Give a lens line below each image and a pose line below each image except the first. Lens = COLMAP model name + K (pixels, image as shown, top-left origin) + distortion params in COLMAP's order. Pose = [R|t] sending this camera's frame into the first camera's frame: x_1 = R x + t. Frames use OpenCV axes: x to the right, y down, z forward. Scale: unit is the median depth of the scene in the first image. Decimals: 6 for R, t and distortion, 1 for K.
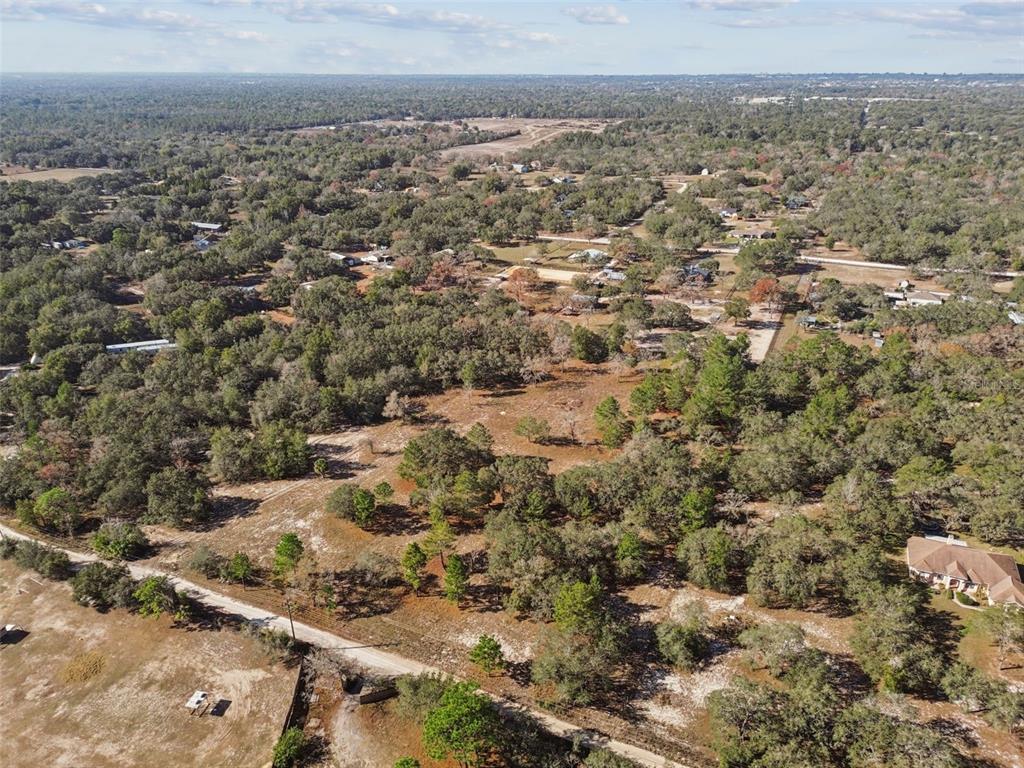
lens RADIAL K [[734.2, 0, 512.0], [0, 734.2, 384.0], [0, 0, 1]] dist [0.064328, -0.059998]
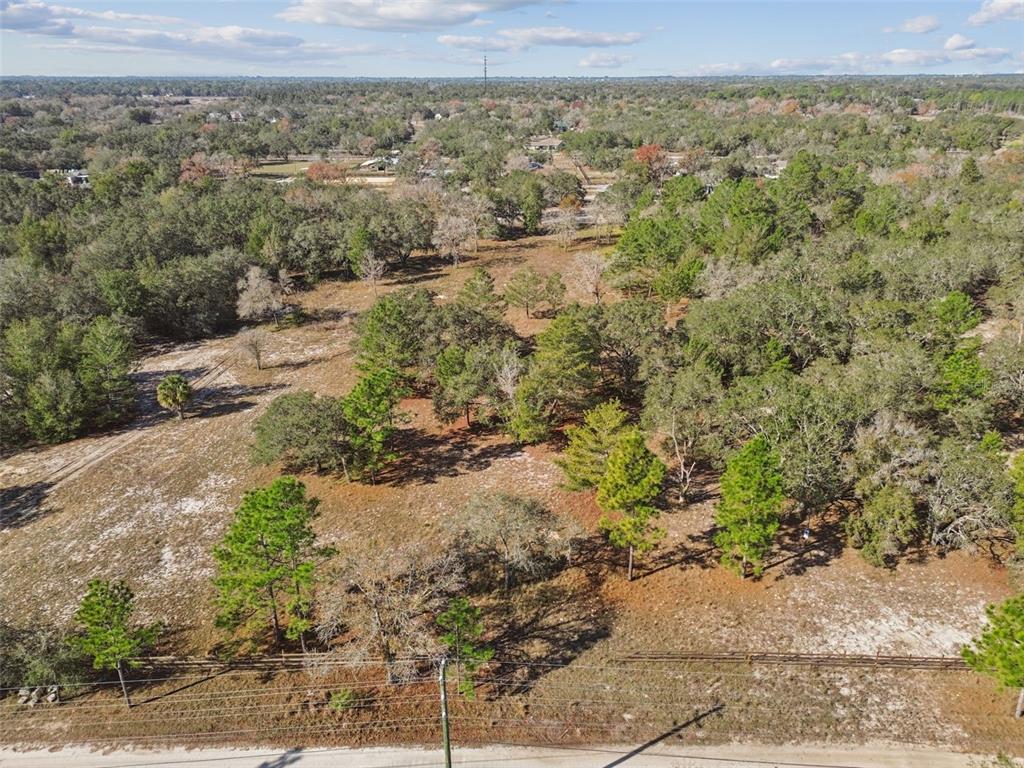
lens RADIAL K [[749.5, 0, 512.0], [0, 749.5, 384.0], [0, 0, 1]] dist [0.060283, -0.050555]
pose [[0.910574, -0.152197, 0.384307, -0.249387], [0.156861, 0.987430, 0.019388, 0.130002], [-0.382427, 0.042628, 0.923002, 0.504902]]
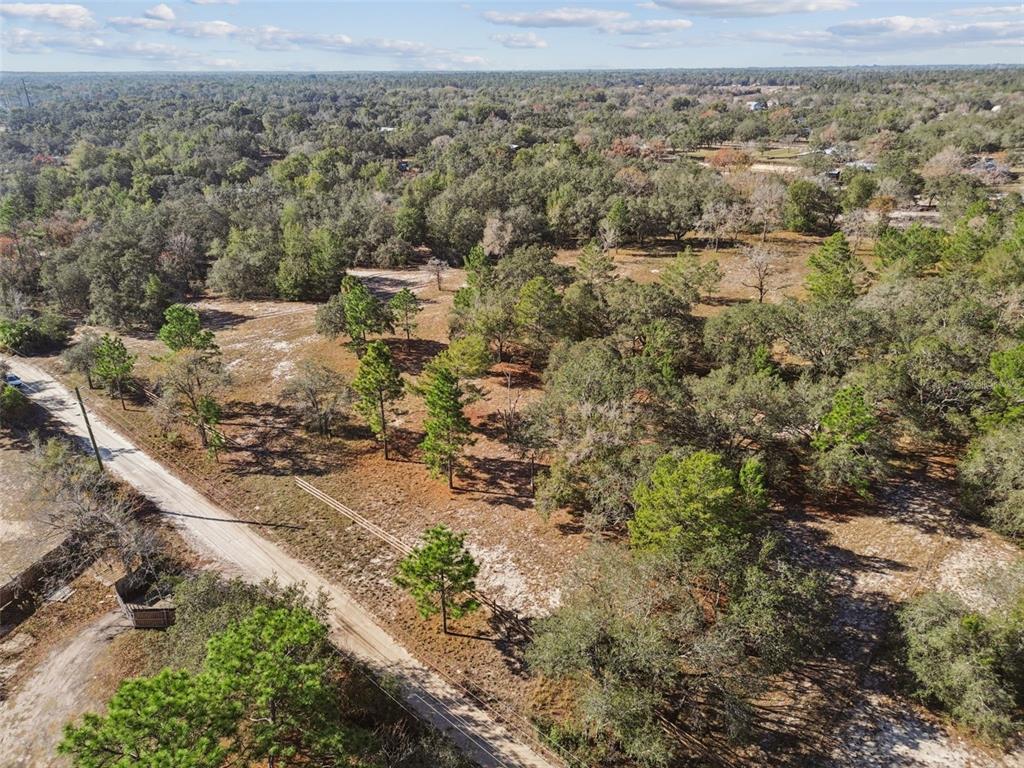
lens RADIAL K [[724.1, 0, 514.3], [0, 724.1, 376.8], [0, 0, 1]] dist [0.062681, -0.058429]
pose [[0.954836, 0.115257, -0.273868, 0.067936], [-0.114124, 0.993263, 0.020121, 0.163227], [0.274342, 0.012043, 0.961557, 0.417951]]
